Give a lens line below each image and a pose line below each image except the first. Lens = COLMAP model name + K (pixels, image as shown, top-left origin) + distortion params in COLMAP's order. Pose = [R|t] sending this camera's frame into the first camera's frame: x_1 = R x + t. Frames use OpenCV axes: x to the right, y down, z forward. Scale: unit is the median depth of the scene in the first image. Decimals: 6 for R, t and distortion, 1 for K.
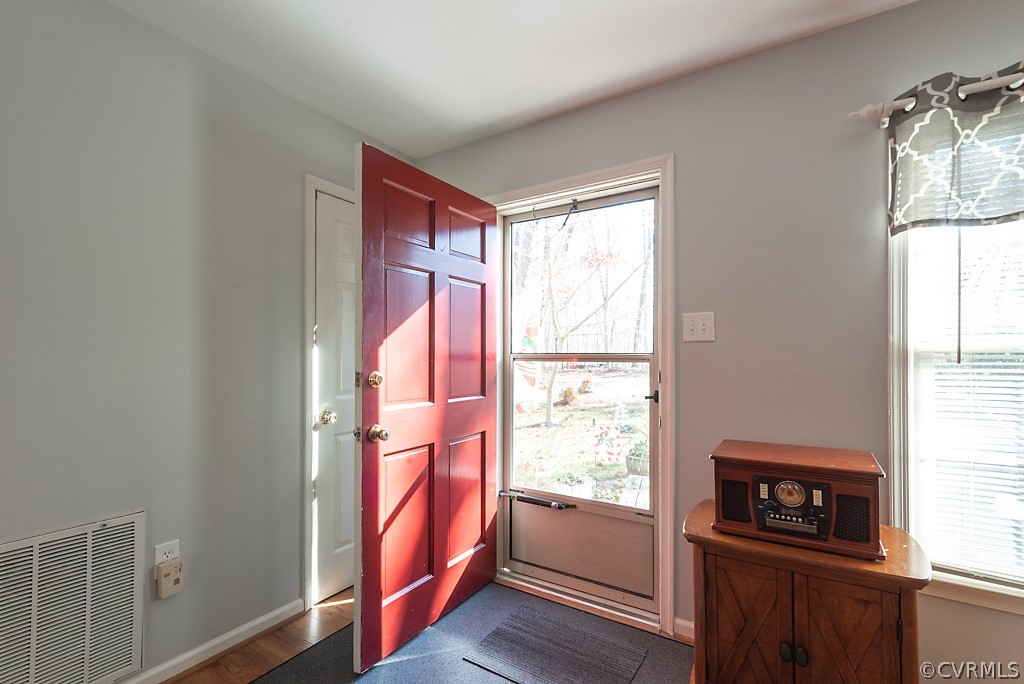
lens RADIAL K [[461.1, 0, 513.9], [0, 461.1, 350.6], [0, 0, 1]] dist [0.013748, -0.000477]
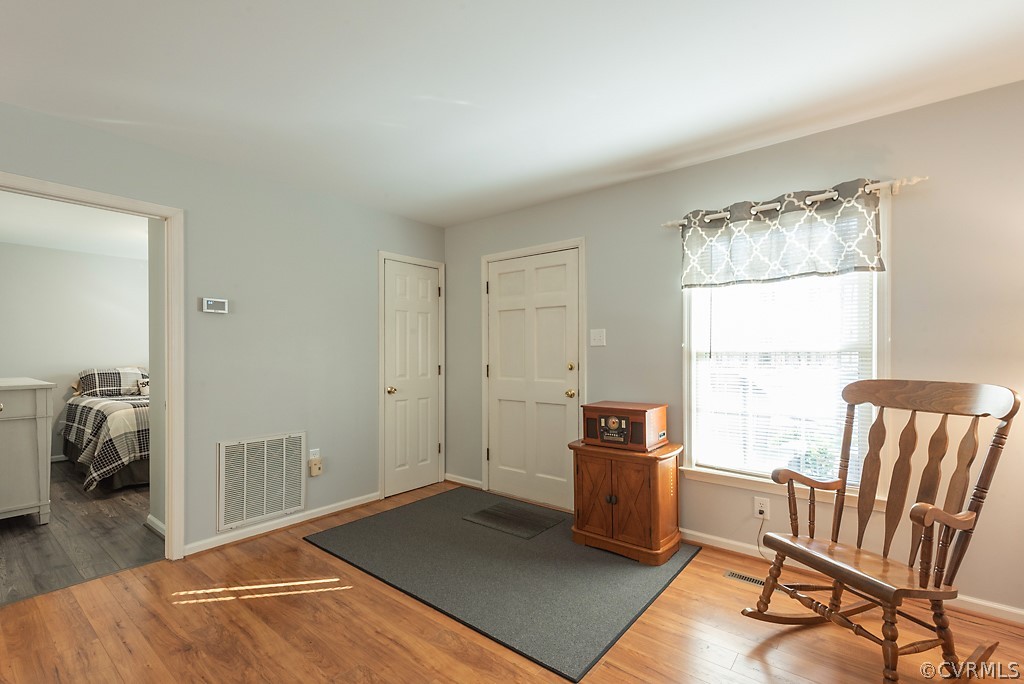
lens RADIAL K [[461.1, 0, 509.9], [0, 461.1, 349.7], [0, 0, 1]] dist [0.013748, -0.000477]
pose [[0.992655, -0.001726, -0.120969, 0.370742], [0.002050, 0.999995, 0.002549, -0.015032], [0.120964, -0.002778, 0.992653, -0.991915]]
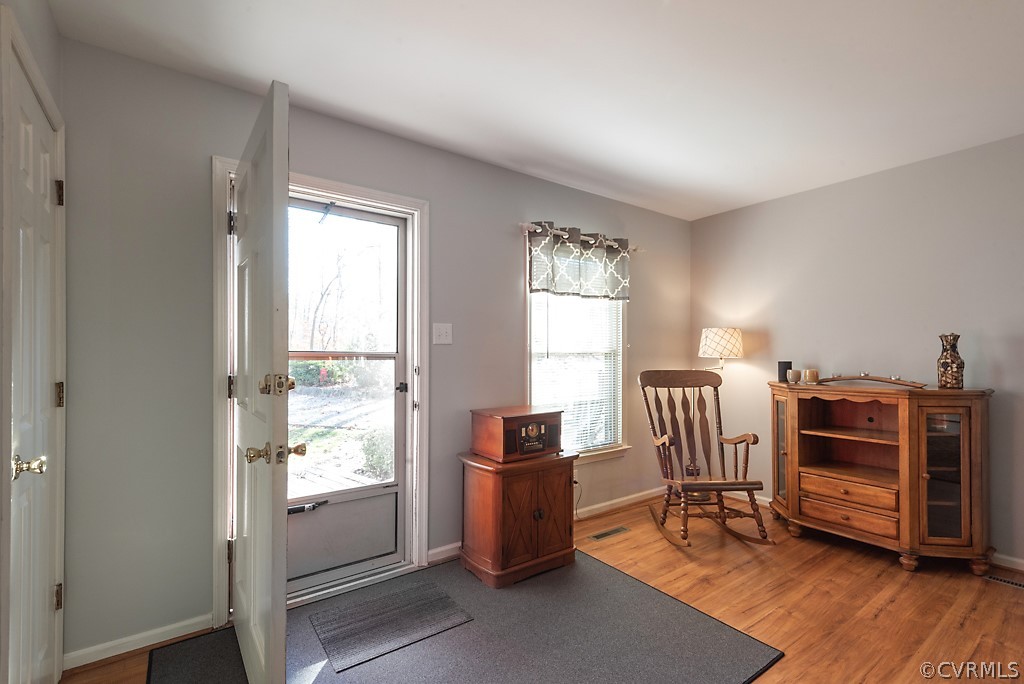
lens RADIAL K [[461.1, 0, 504.9], [0, 461.1, 350.0], [0, 0, 1]] dist [0.013748, -0.000477]
pose [[0.369125, 0.010377, 0.929322, -1.077026], [-0.012686, 0.999901, -0.006127, 0.004615], [-0.929293, -0.009528, 0.369220, 0.411255]]
